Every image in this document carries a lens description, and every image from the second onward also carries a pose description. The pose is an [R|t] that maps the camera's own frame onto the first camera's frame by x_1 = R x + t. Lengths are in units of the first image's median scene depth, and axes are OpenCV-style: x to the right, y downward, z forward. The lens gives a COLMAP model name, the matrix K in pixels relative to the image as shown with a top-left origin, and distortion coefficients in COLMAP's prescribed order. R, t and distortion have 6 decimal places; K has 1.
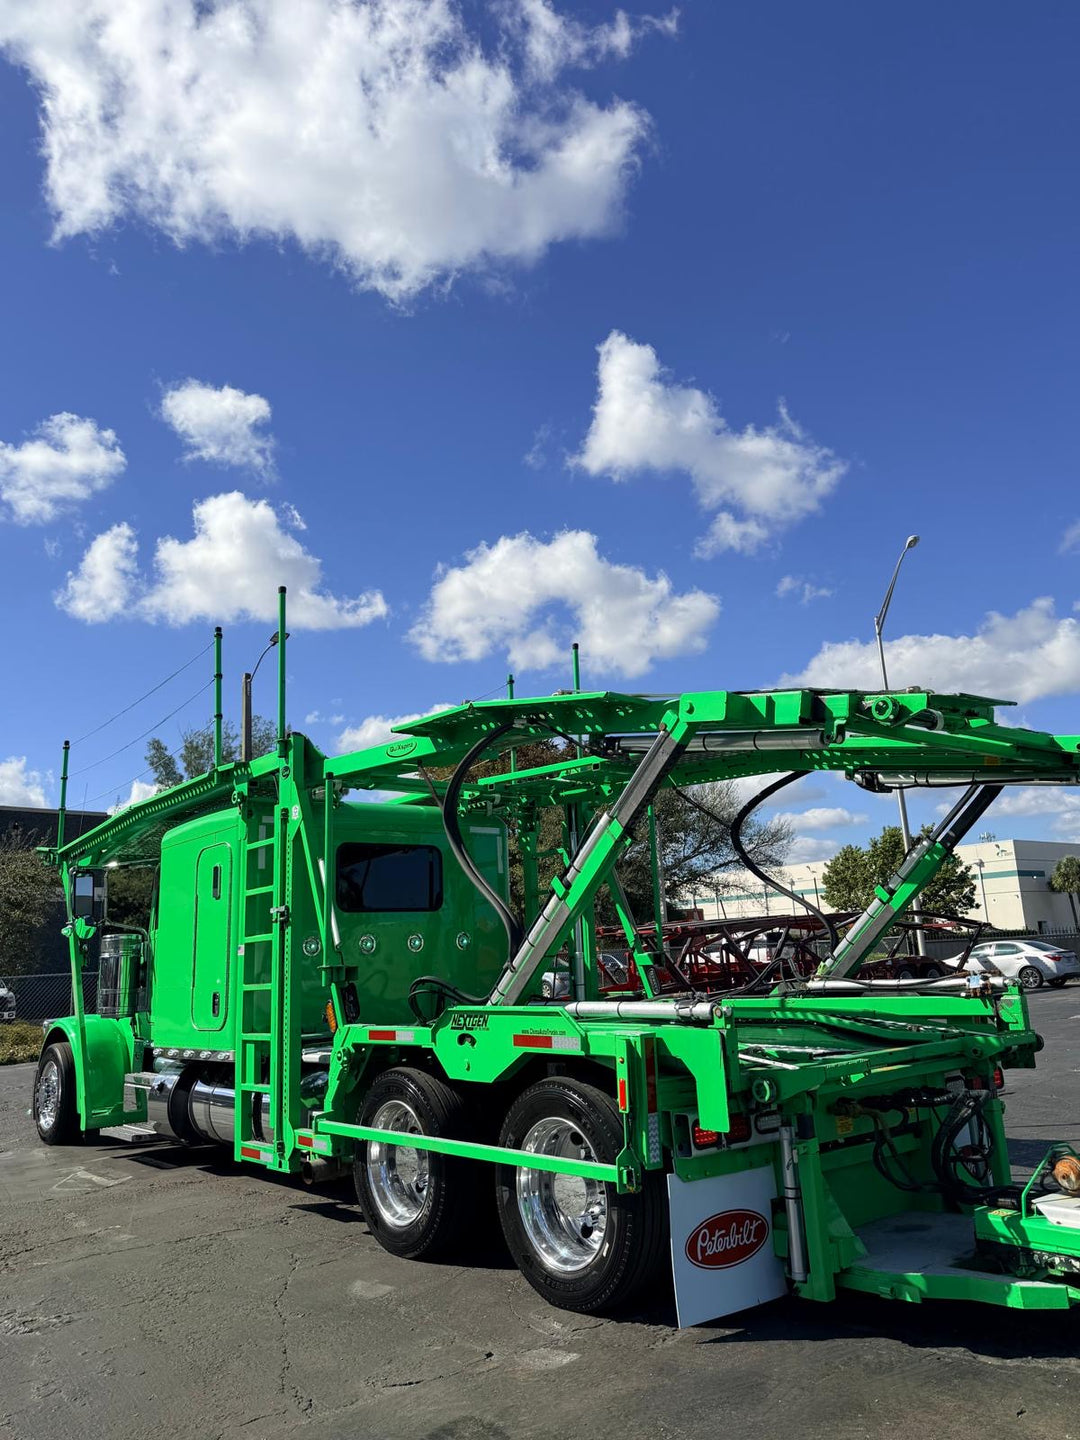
lens RADIAL K [[1070.7, 0, 585.4], [0, 1070.7, 727.0], [0, 0, 1]] dist [0.030733, -0.002664]
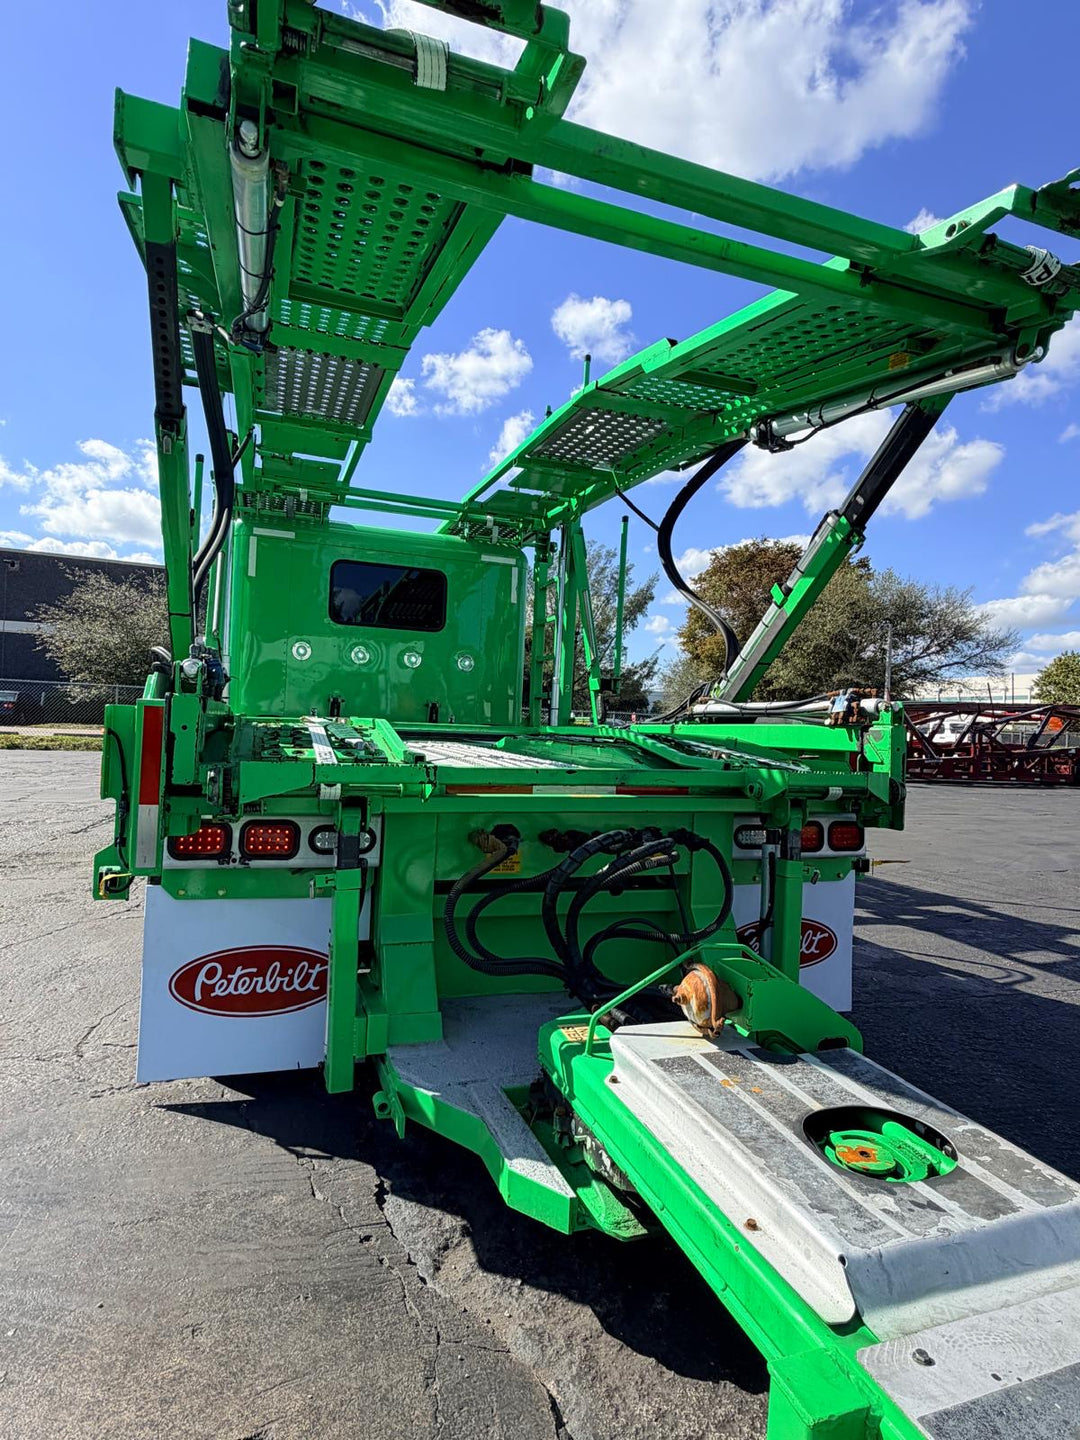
lens RADIAL K [[785.6, 0, 544.0], [0, 785.6, 712.4], [0, 0, 1]] dist [0.001246, 0.000264]
pose [[0.928061, 0.077845, -0.364201, 0.346708], [-0.005389, 0.980616, 0.195865, 0.134704], [0.372388, -0.179812, 0.910491, 0.437037]]
